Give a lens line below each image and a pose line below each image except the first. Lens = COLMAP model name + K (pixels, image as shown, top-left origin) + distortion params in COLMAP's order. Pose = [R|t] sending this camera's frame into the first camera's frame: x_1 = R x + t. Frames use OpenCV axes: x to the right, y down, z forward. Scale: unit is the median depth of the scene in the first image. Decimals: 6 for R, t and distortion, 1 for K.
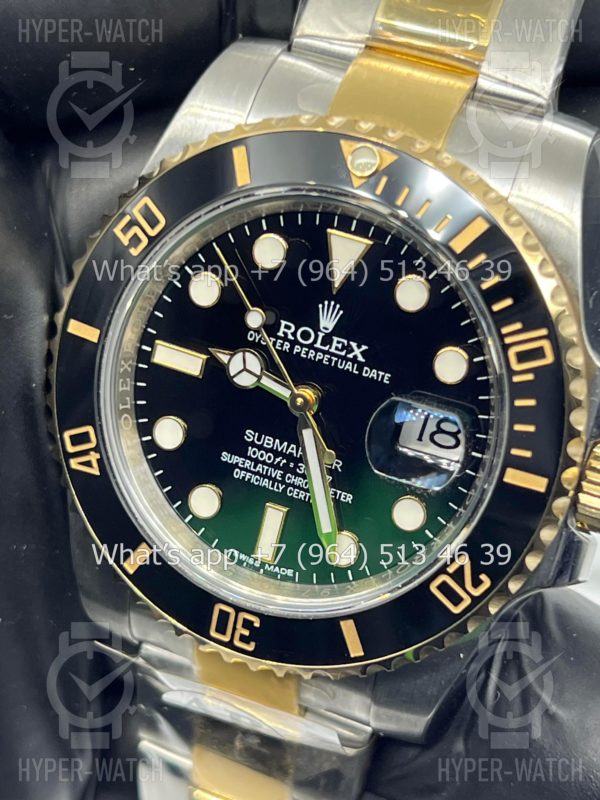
lens RADIAL K [[1918.8, 0, 298.5], [0, 1918.8, 397.7], [0, 0, 1]] dist [0.199624, 0.000000]
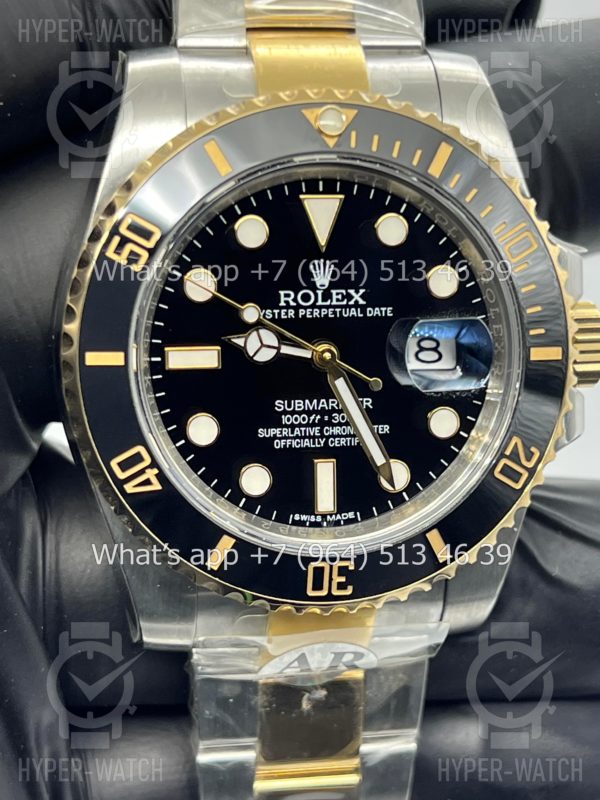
lens RADIAL K [[1918.8, 0, 298.4], [0, 1918.8, 405.8], [0, 0, 1]] dist [0.199624, 0.000000]
pose [[0.828177, -0.301621, 0.472385, -0.523587], [0.318821, 0.946720, 0.045536, -0.025341], [-0.460952, 0.112894, 0.880215, 0.063238]]
